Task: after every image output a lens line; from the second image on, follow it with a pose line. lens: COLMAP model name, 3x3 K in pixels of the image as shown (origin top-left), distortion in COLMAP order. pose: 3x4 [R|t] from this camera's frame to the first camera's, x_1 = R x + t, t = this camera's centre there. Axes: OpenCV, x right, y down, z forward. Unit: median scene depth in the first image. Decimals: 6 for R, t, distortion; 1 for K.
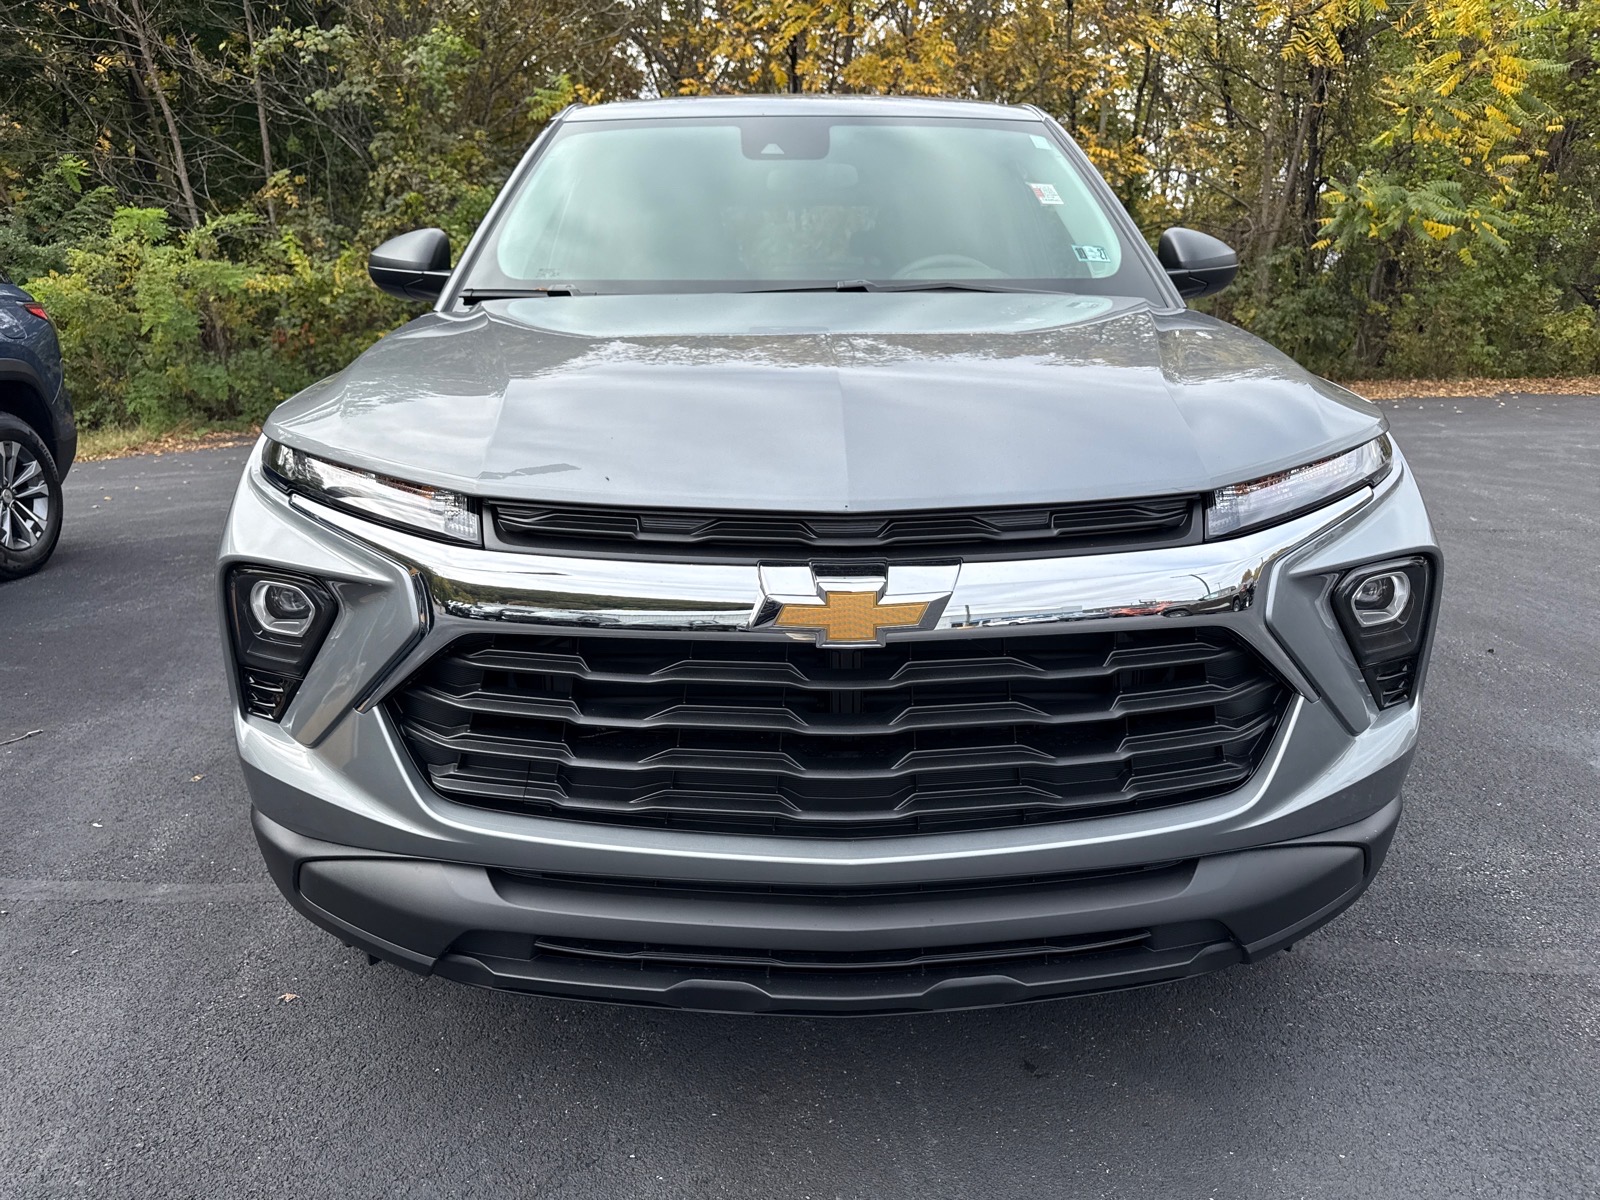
lens RADIAL K [[1128.4, 0, 796.1], [0, 1128.4, 604.7], [0, 0, 1]] dist [-0.003090, -0.012067]
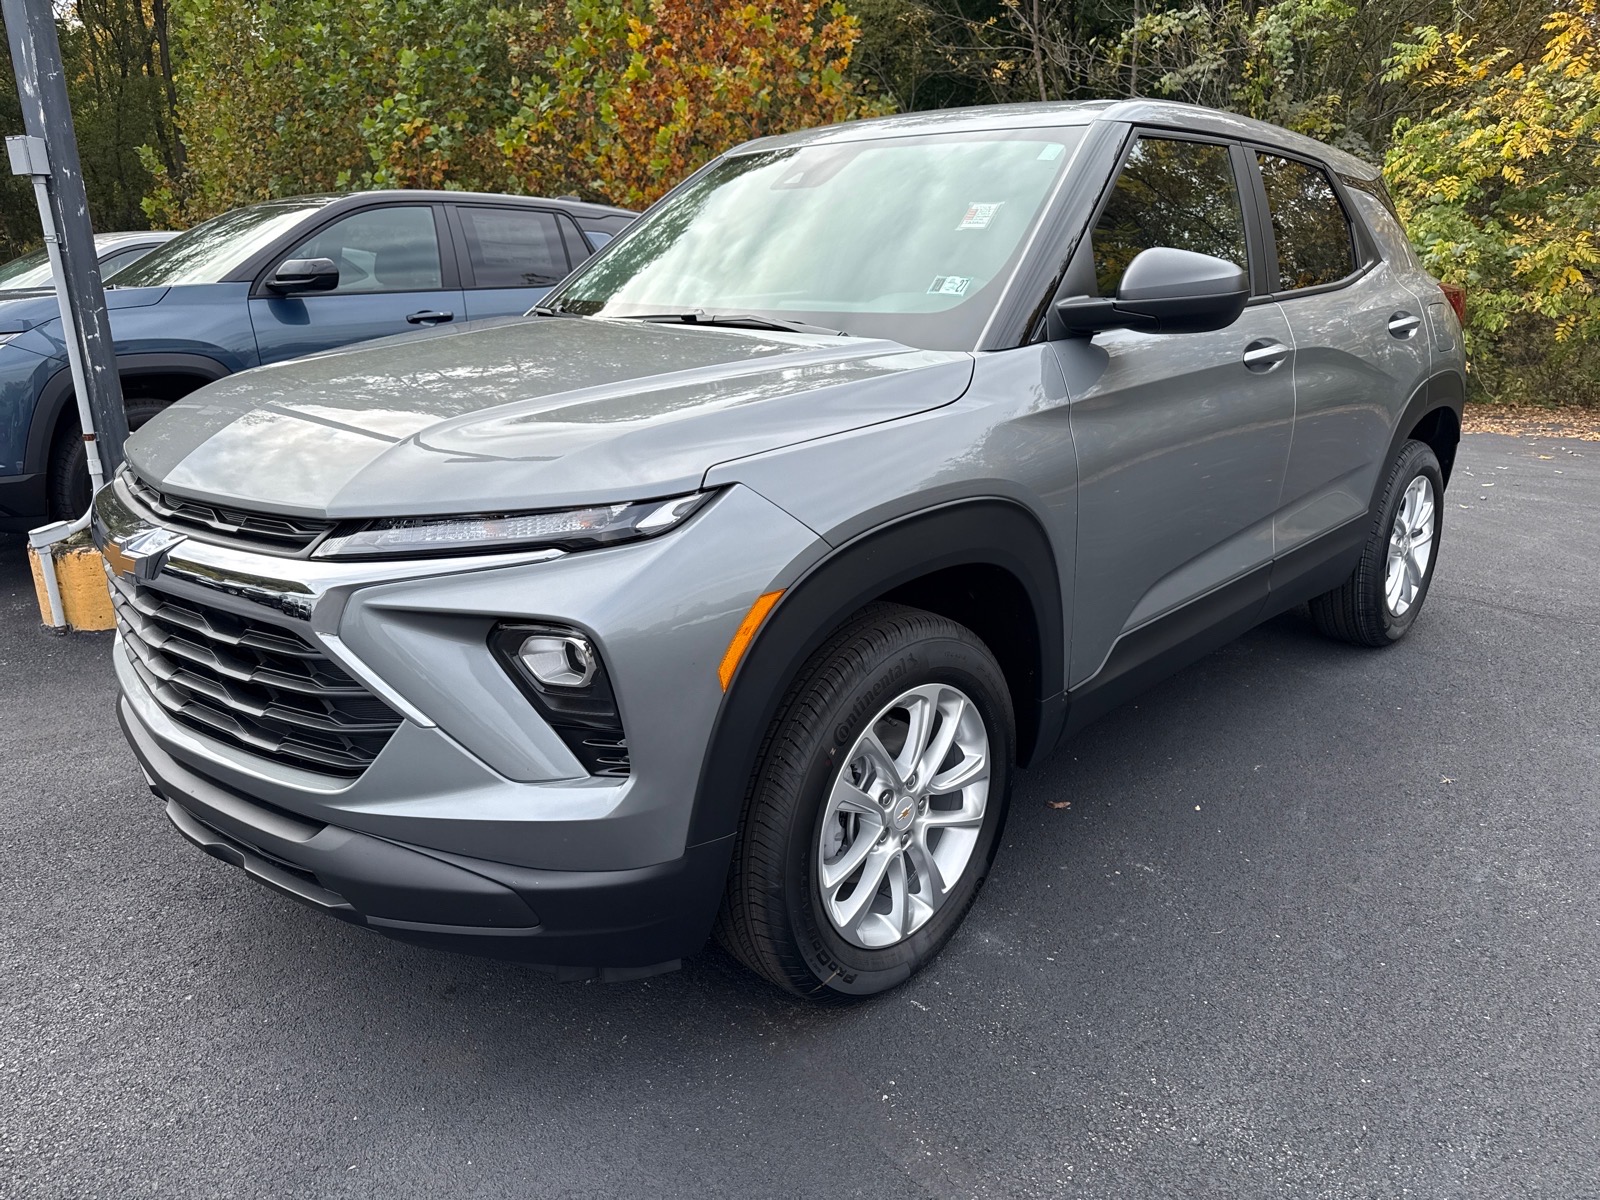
lens RADIAL K [[1128.4, 0, 796.1], [0, 1128.4, 604.7], [0, 0, 1]] dist [-0.003090, -0.012067]
pose [[0.711002, 0.200945, -0.673867, 0.224066], [-0.183693, 0.978101, 0.097851, -0.031990], [0.678773, 0.054212, 0.732345, 0.067837]]
